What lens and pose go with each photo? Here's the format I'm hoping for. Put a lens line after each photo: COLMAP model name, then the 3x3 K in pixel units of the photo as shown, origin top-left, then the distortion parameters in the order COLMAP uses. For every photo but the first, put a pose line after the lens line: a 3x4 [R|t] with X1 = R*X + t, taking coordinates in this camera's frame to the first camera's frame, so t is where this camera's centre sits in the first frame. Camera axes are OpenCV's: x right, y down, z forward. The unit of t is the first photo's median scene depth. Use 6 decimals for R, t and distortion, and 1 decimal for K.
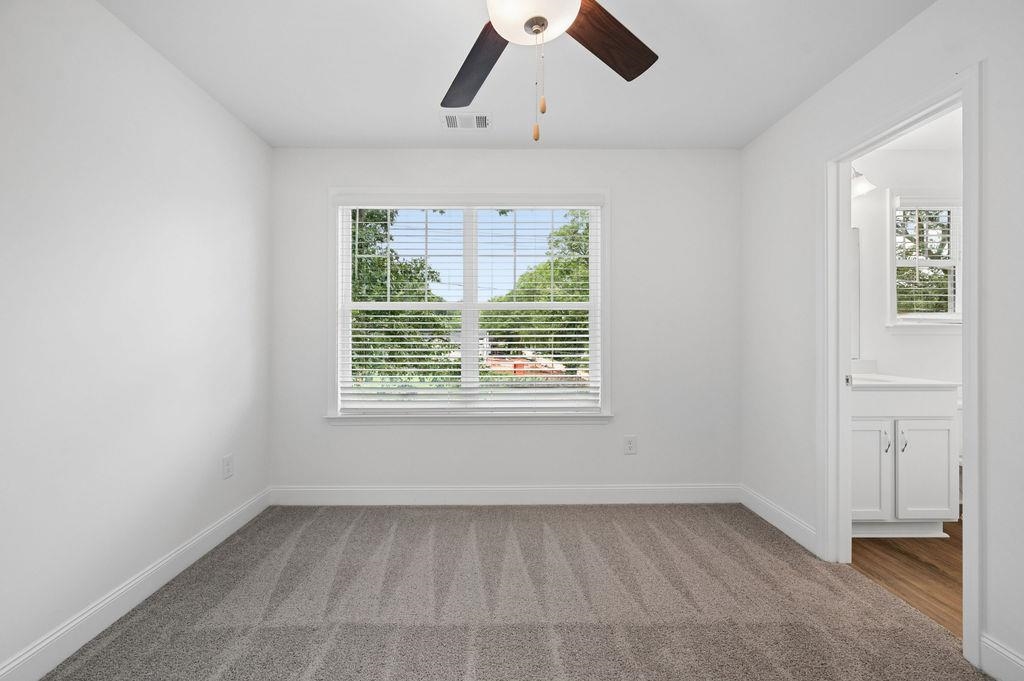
lens RADIAL K [[410.2, 0, 509.4], [0, 410.2, 337.0], [0, 0, 1]] dist [-0.005860, 0.001878]
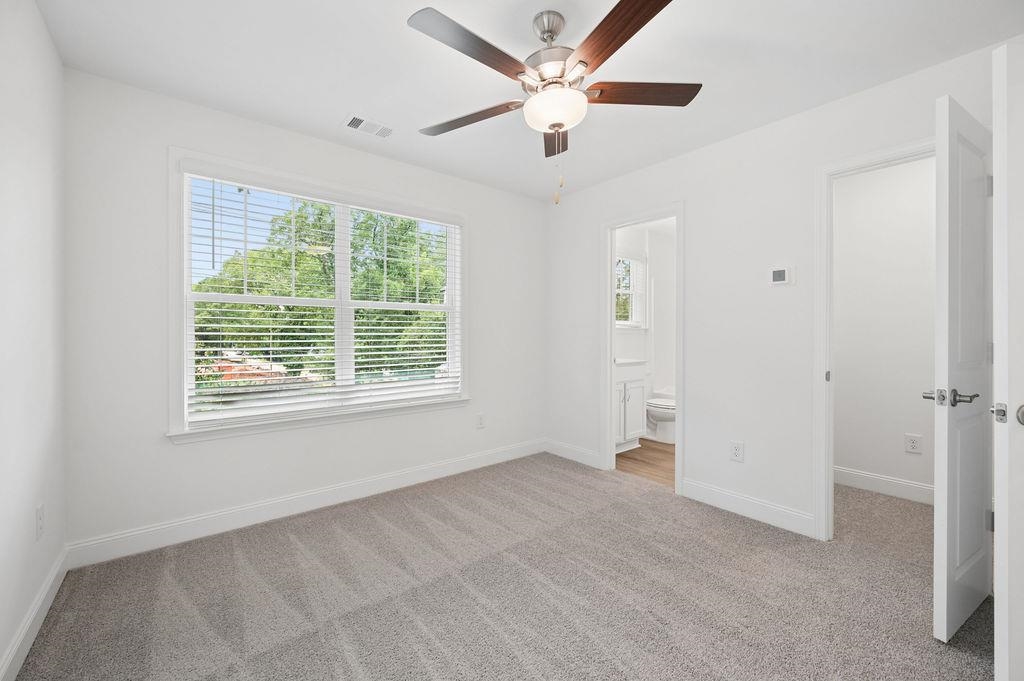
lens RADIAL K [[410.2, 0, 496.9], [0, 410.2, 341.6], [0, 0, 1]] dist [-0.005860, 0.001878]
pose [[0.787510, -0.009680, 0.616226, -0.432715], [-0.000308, 0.999870, 0.016100, 0.000078], [-0.616302, -0.012869, 0.787405, -0.019040]]
